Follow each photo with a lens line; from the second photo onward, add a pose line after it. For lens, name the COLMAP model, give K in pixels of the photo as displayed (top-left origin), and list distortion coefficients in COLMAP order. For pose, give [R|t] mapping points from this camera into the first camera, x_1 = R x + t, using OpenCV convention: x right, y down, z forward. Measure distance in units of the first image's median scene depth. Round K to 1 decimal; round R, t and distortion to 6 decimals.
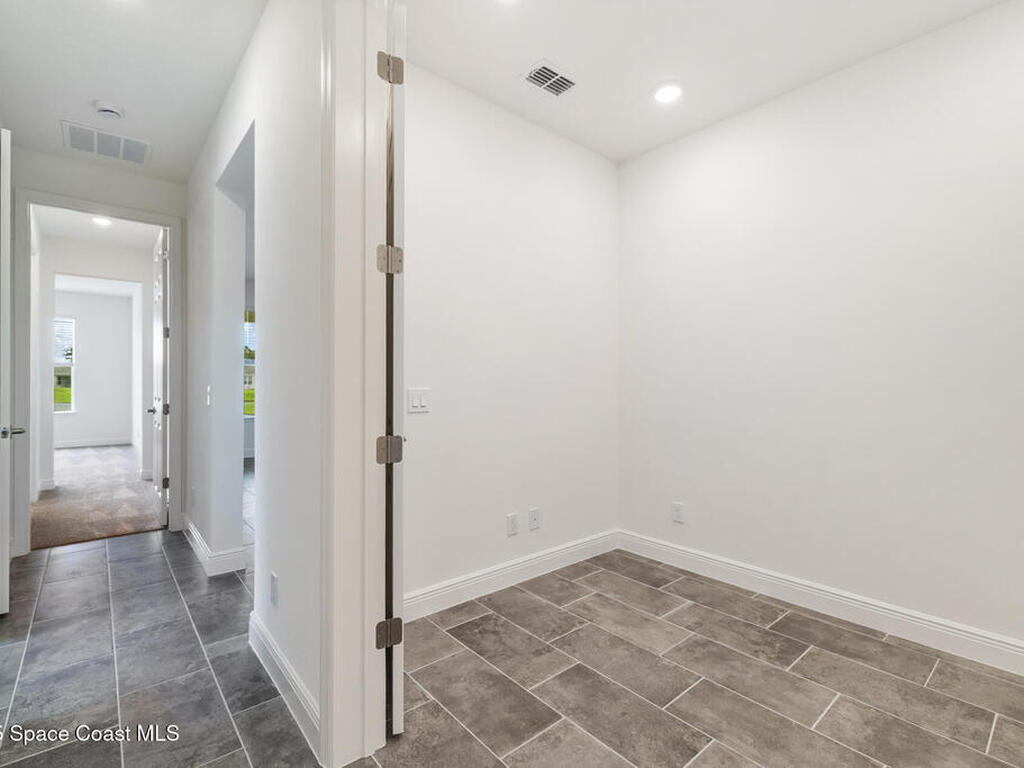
lens RADIAL K [[485.4, 0, 512.4], [0, 485.4, 382.5], [0, 0, 1]] dist [-0.001798, -0.000027]
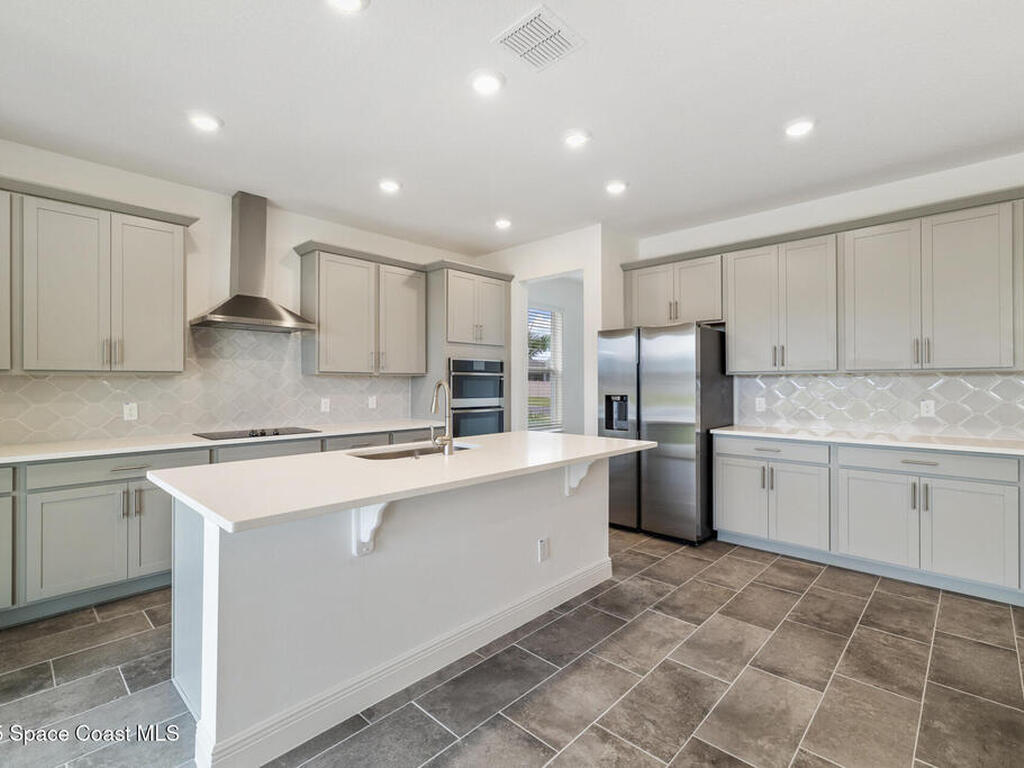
lens RADIAL K [[485.4, 0, 512.5], [0, 485.4, 380.2], [0, 0, 1]] dist [-0.001798, -0.000027]
pose [[-0.107639, 0.003378, 0.994184, -1.140244], [0.003675, 0.999989, -0.003000, -0.038643], [-0.994183, 0.003331, -0.107650, 1.911837]]
